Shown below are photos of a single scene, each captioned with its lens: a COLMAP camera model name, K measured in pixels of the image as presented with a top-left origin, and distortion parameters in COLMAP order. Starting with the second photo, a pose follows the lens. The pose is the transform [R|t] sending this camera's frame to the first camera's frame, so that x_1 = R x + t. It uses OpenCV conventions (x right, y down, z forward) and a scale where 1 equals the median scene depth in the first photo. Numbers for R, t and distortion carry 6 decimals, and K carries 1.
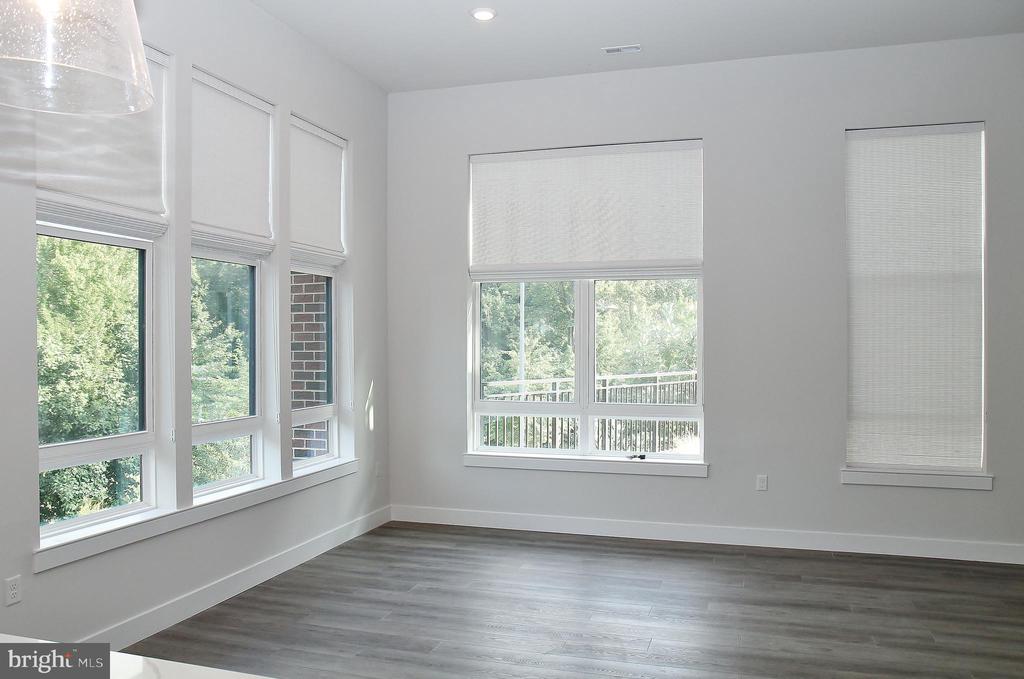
lens RADIAL K [[790.0, 0, 512.0], [0, 790.0, 339.5], [0, 0, 1]] dist [-0.105378, 0.003389]
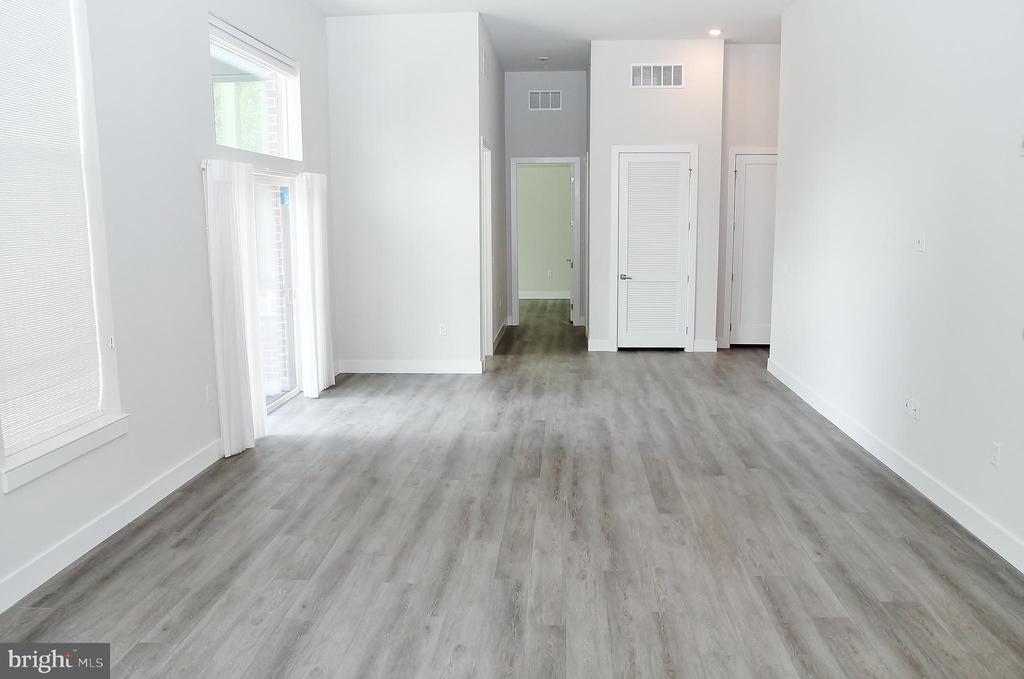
lens RADIAL K [[790.0, 0, 512.0], [0, 790.0, 339.5], [0, 0, 1]] dist [-0.105378, 0.003389]
pose [[-0.232810, -0.155210, 0.960057, -0.237416], [0.012489, 0.986624, 0.162534, -0.023062], [-0.972442, 0.049830, -0.227758, 0.854134]]
